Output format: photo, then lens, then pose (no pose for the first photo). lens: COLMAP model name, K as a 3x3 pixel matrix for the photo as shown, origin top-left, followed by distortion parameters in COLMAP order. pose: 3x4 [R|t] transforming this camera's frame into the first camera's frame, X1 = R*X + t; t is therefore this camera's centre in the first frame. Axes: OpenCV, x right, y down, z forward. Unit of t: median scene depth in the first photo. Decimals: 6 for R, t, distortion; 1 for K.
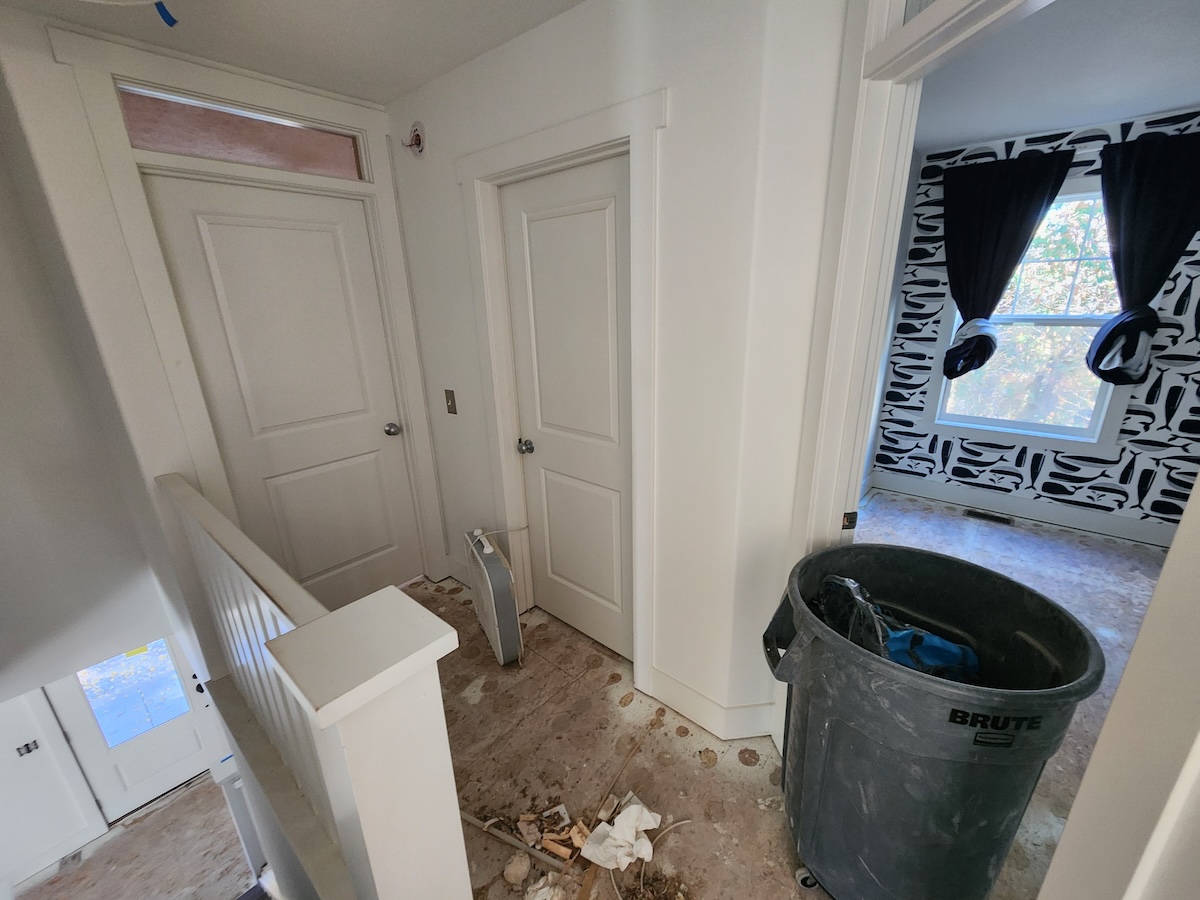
lens RADIAL K [[488.4, 0, 600.5], [0, 488.4, 452.8], [0, 0, 1]] dist [0.000318, -0.000315]
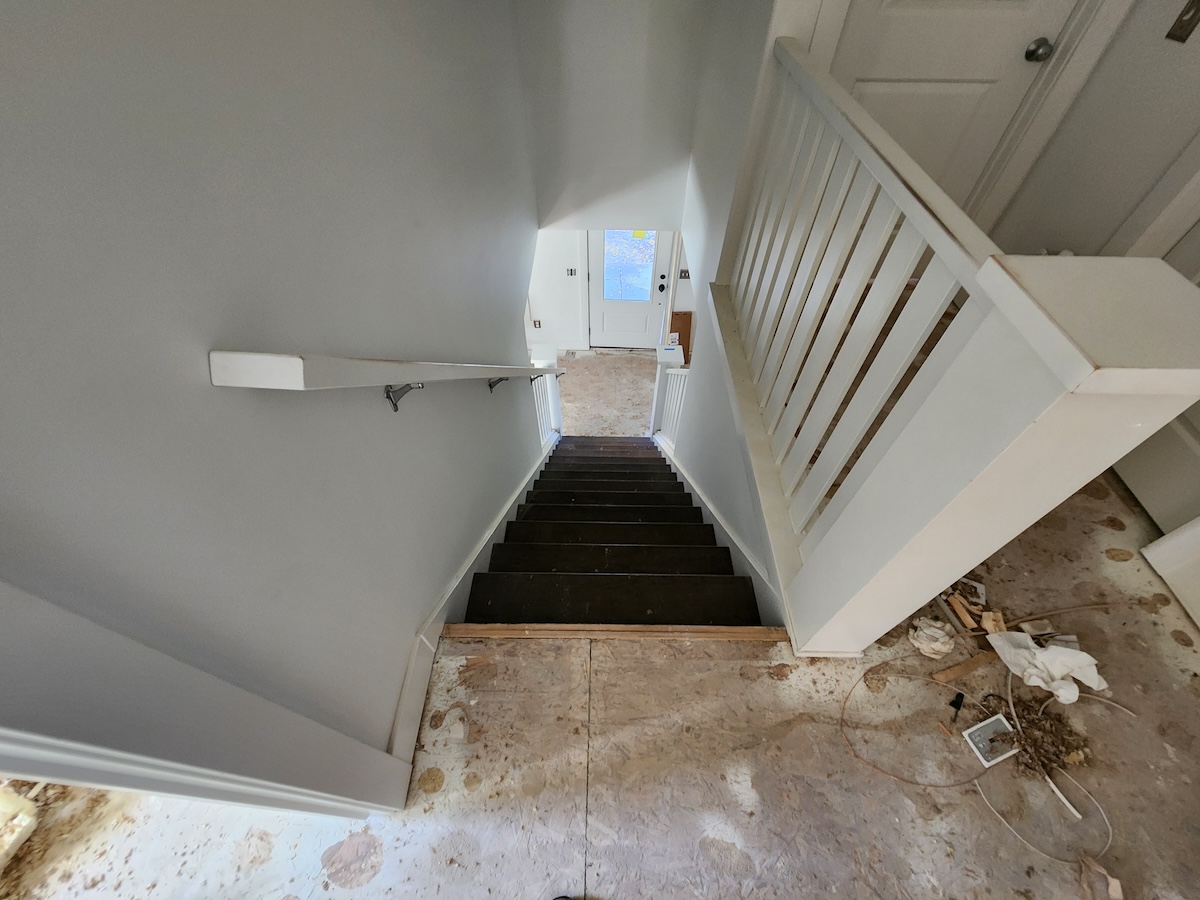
lens RADIAL K [[488.4, 0, 600.2], [0, 488.4, 450.3], [0, 0, 1]] dist [0.000318, -0.000315]
pose [[0.646266, 0.610312, -0.458105, -0.257917], [-0.255830, 0.738847, 0.623423, 0.138145], [0.718952, -0.285700, 0.633627, -0.018390]]
